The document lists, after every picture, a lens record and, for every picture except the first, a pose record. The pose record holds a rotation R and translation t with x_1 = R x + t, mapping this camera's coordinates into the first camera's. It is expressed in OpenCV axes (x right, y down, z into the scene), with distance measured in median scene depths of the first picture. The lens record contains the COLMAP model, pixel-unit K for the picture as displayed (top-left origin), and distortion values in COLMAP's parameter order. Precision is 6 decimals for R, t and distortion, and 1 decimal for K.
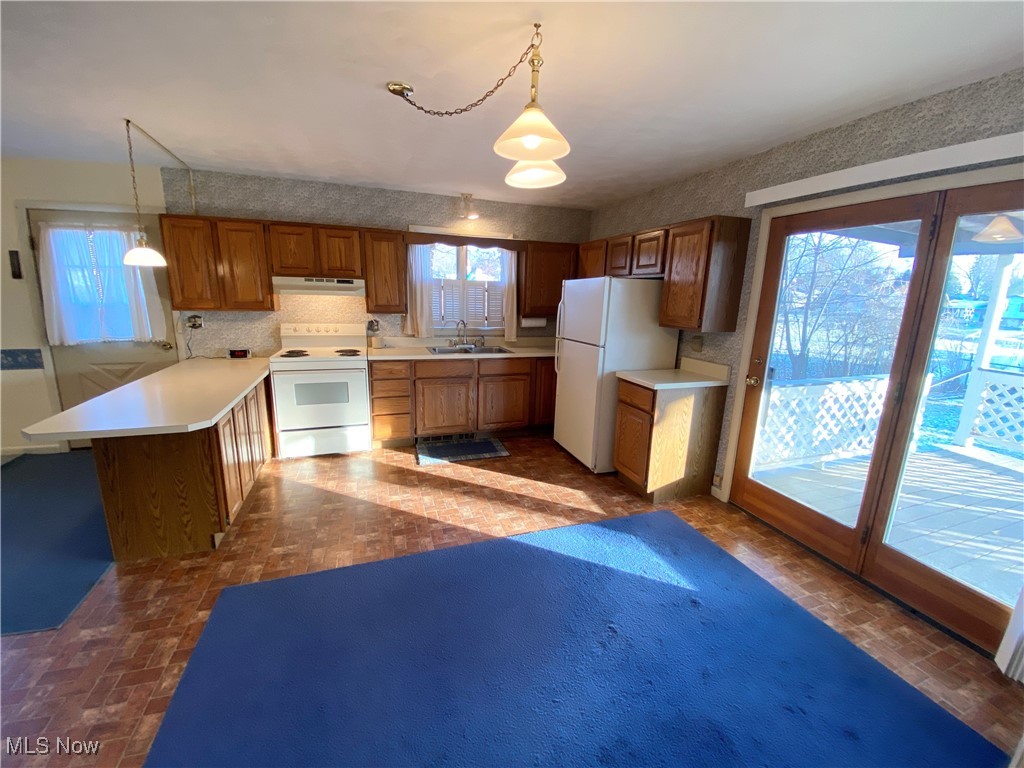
lens RADIAL K [[415.5, 0, 509.0], [0, 415.5, 383.6], [0, 0, 1]] dist [0.000855, -0.011561]
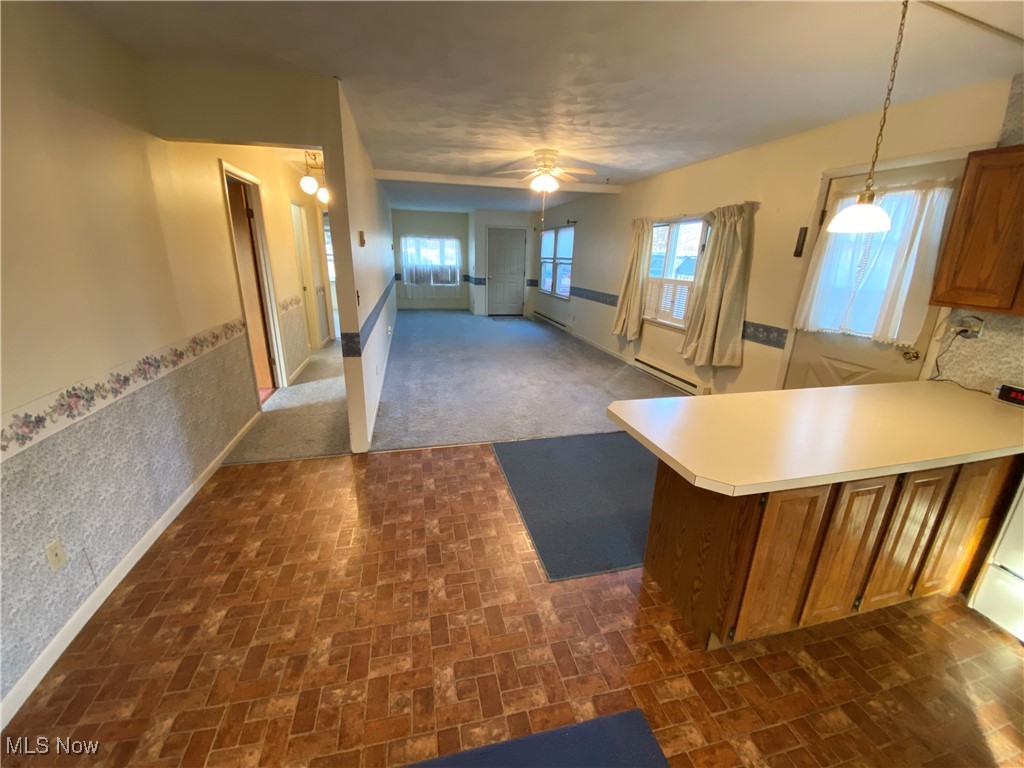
lens RADIAL K [[415.5, 0, 509.0], [0, 415.5, 383.6], [0, 0, 1]] dist [0.000855, -0.011561]
pose [[-0.088553, 0.266733, -0.959694, -0.099186], [-0.240169, 0.929335, 0.280456, -0.083942], [0.966684, 0.255324, -0.018234, 0.404628]]
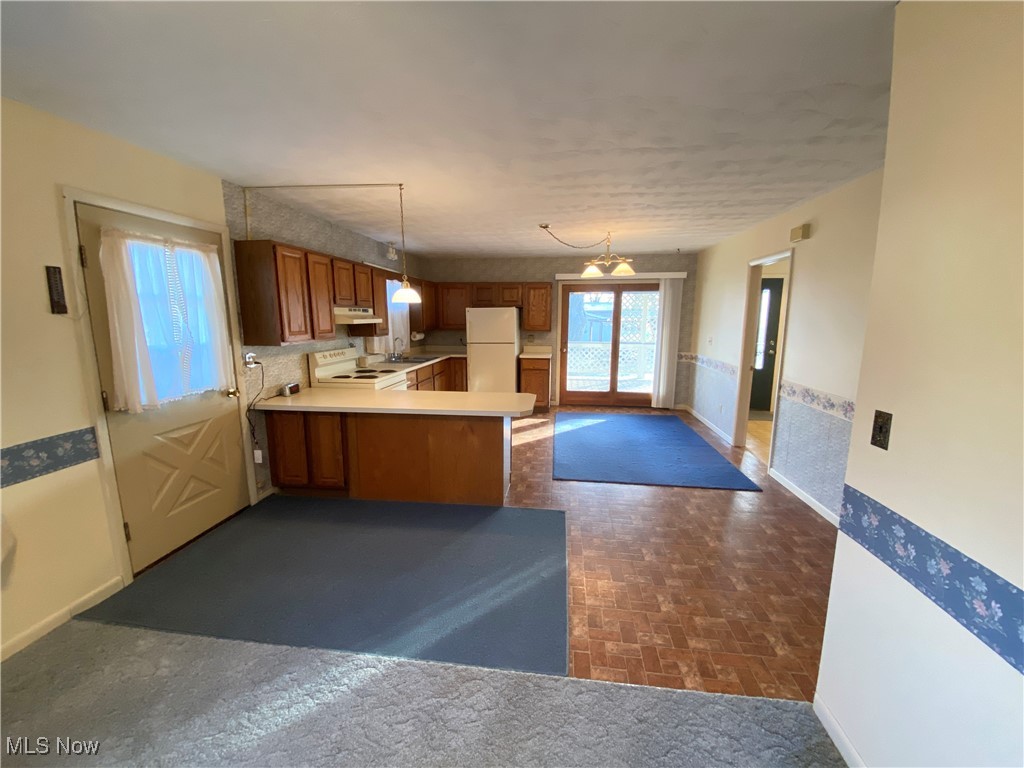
lens RADIAL K [[415.5, 0, 509.0], [0, 415.5, 383.6], [0, 0, 1]] dist [0.000855, -0.011561]
pose [[0.434716, -0.170220, 0.884334, -1.428775], [0.197890, 0.976029, 0.090592, -0.081374], [-0.878557, 0.135619, 0.457980, 0.160904]]
